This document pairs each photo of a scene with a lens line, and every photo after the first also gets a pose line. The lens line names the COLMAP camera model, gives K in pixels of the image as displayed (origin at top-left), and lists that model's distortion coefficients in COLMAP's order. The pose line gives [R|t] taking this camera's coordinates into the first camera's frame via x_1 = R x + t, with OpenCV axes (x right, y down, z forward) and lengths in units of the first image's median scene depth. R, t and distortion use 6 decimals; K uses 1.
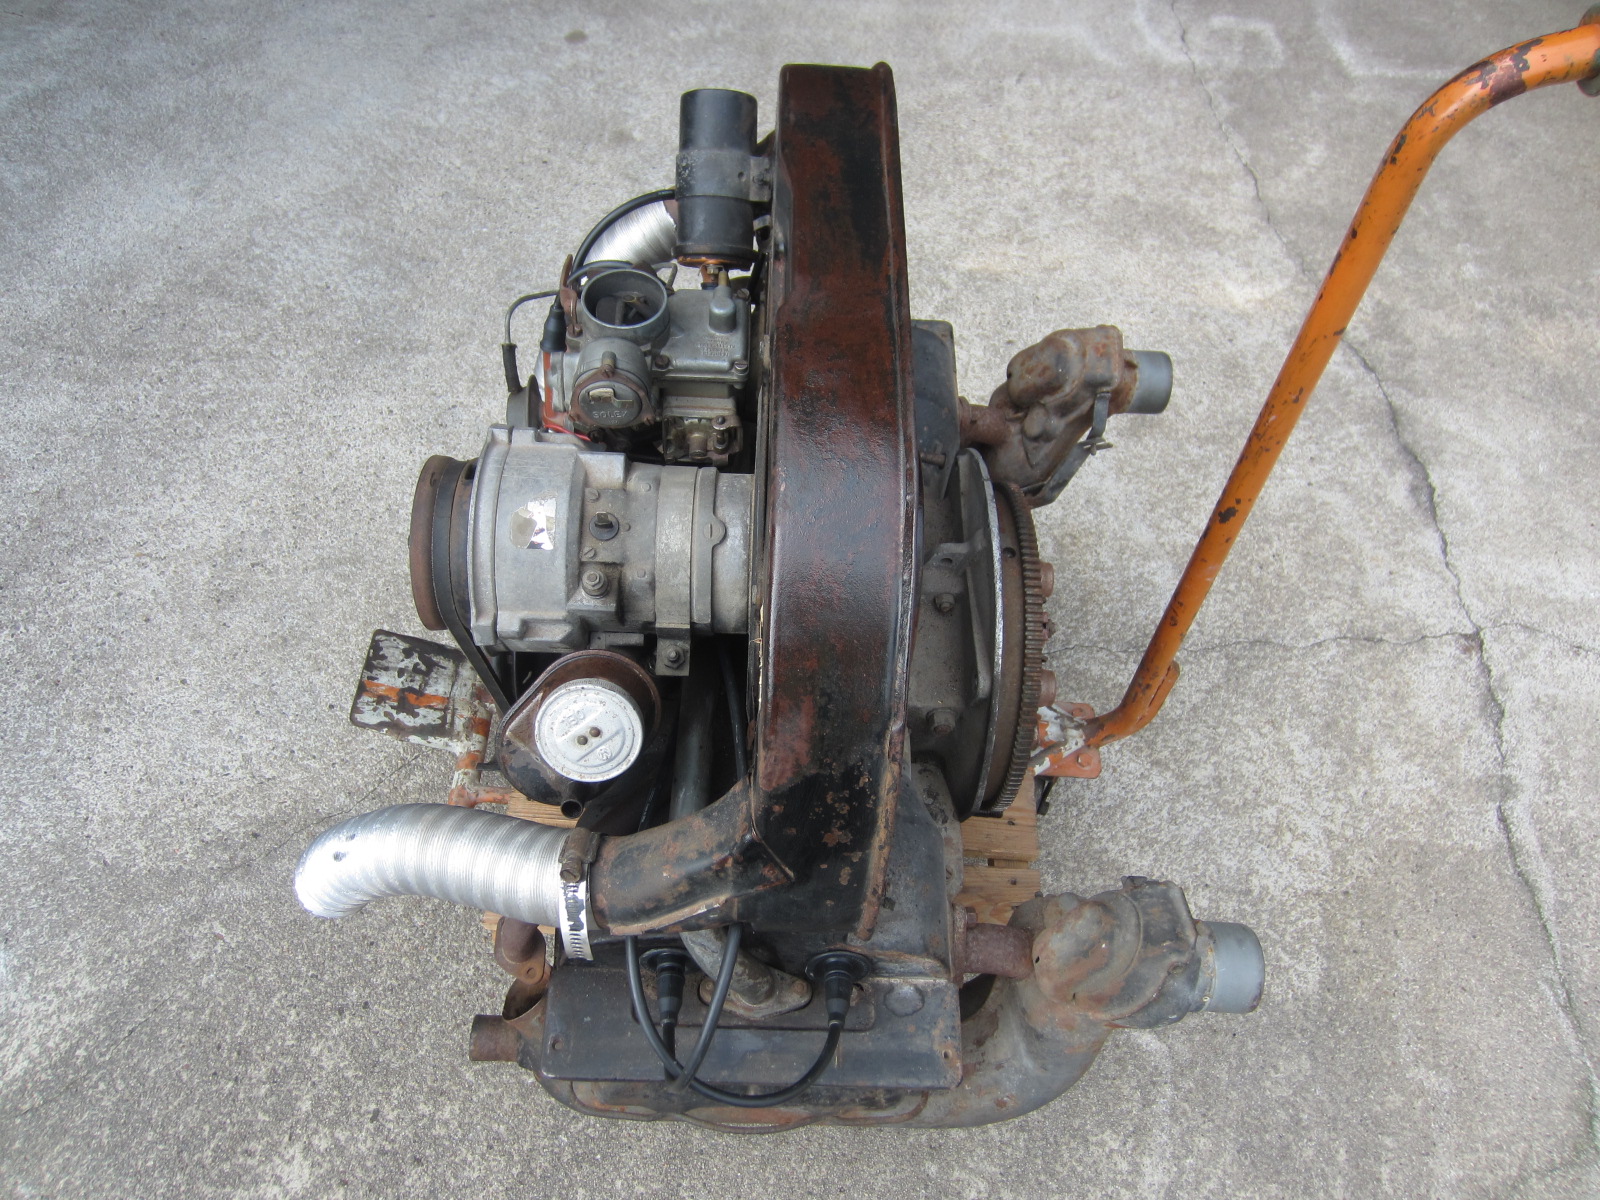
lens RADIAL K [[1132.8, 0, 800.0], [0, 1132.8, 600.0], [0, 0, 1]] dist [-0.046117, 0.024507]
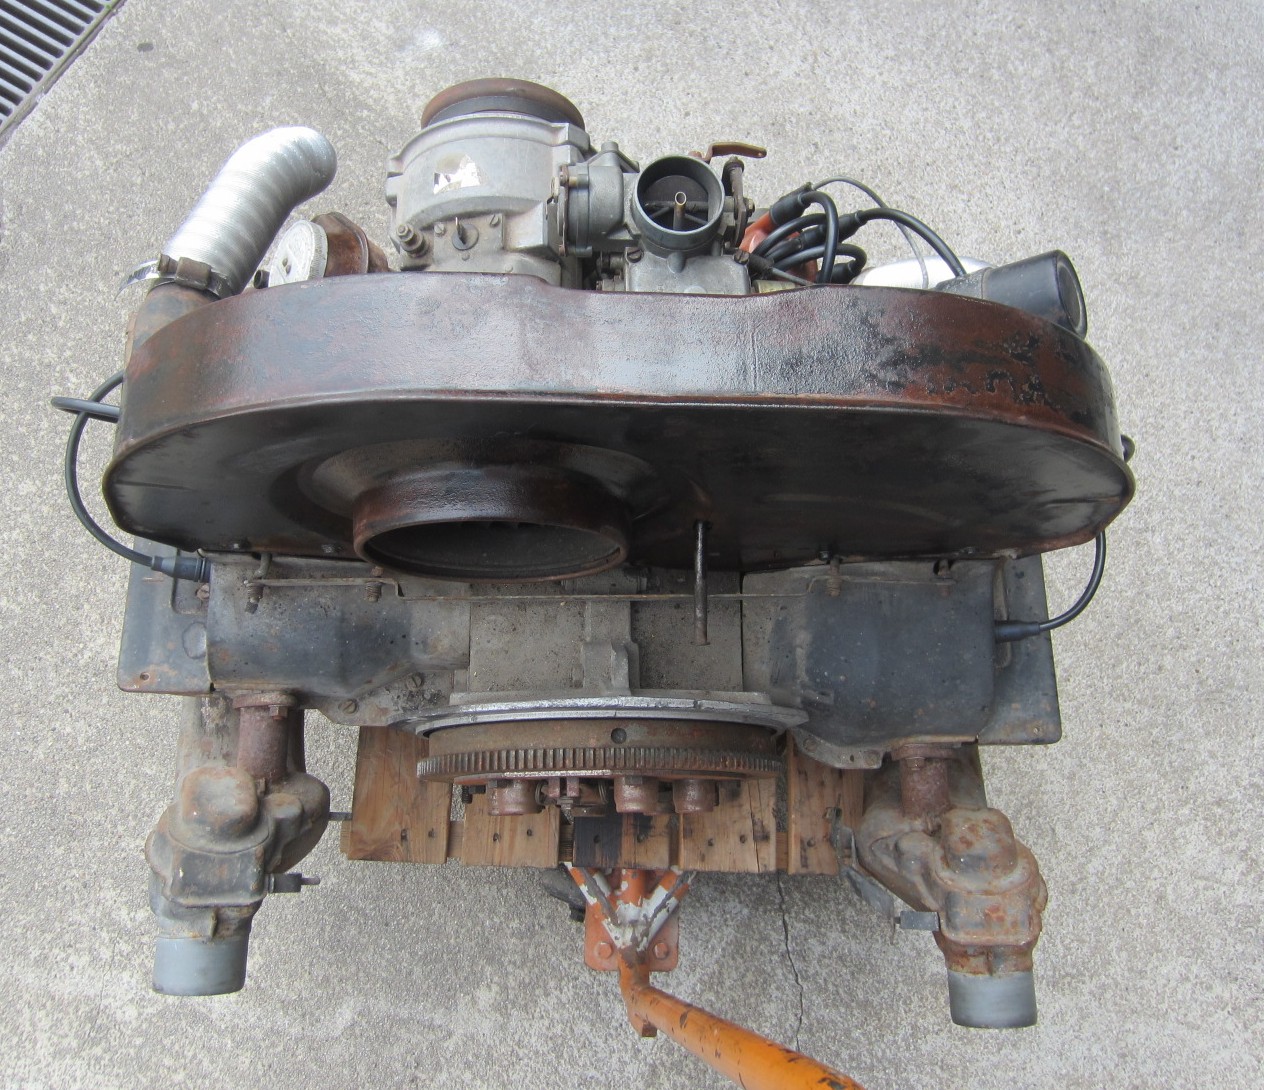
lens RADIAL K [[1138.0, 0, 632.1], [0, 1138.0, 498.2], [0, 0, 1]] dist [-0.037882, 0.012426]
pose [[0.023786, 0.937874, -0.346160, 0.237439], [-0.883865, 0.181524, 0.431082, -0.347209], [0.467137, 0.295705, 0.833271, 0.160587]]
